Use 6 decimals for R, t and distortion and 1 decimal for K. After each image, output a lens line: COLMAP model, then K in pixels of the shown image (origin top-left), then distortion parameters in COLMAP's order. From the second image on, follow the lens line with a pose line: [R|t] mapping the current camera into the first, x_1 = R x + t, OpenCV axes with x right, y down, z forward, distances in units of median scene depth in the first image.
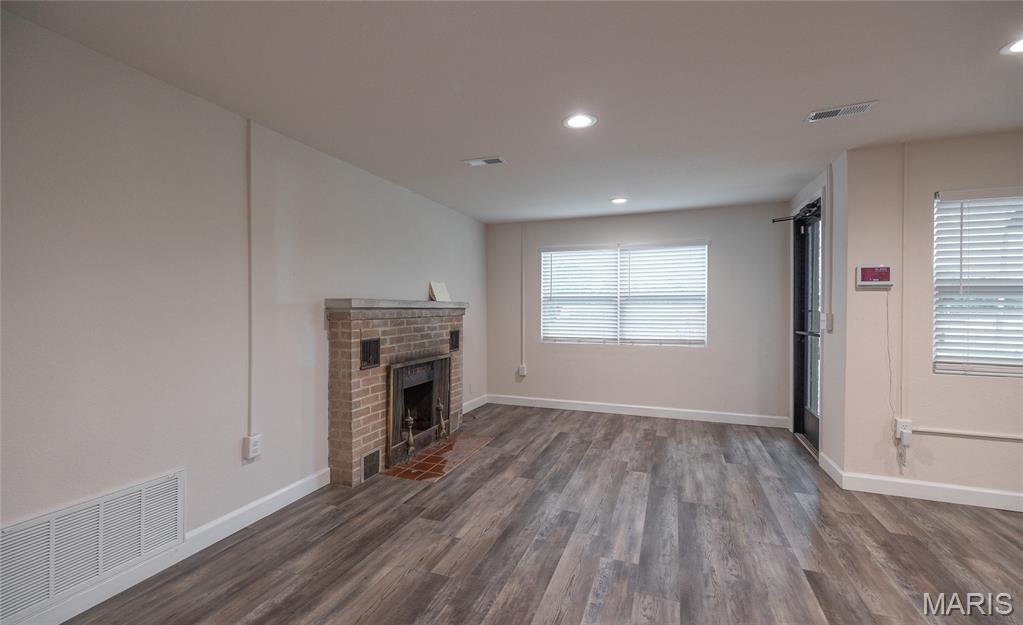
lens RADIAL K [[438.5, 0, 509.6], [0, 438.5, 313.7], [0, 0, 1]] dist [0.002686, 0.000488]
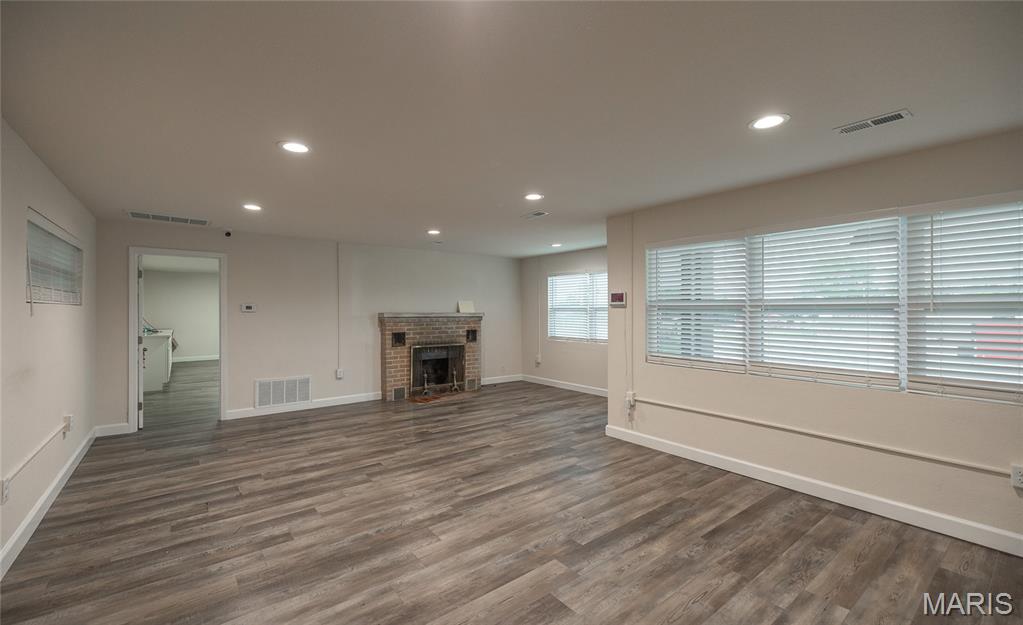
lens RADIAL K [[438.5, 0, 513.2], [0, 438.5, 318.4], [0, 0, 1]] dist [0.002686, 0.000488]
pose [[0.853527, 0.007364, -0.520996, 1.103807], [-0.004902, 0.999969, 0.006104, -0.020082], [0.521025, -0.002656, 0.853537, -0.430525]]
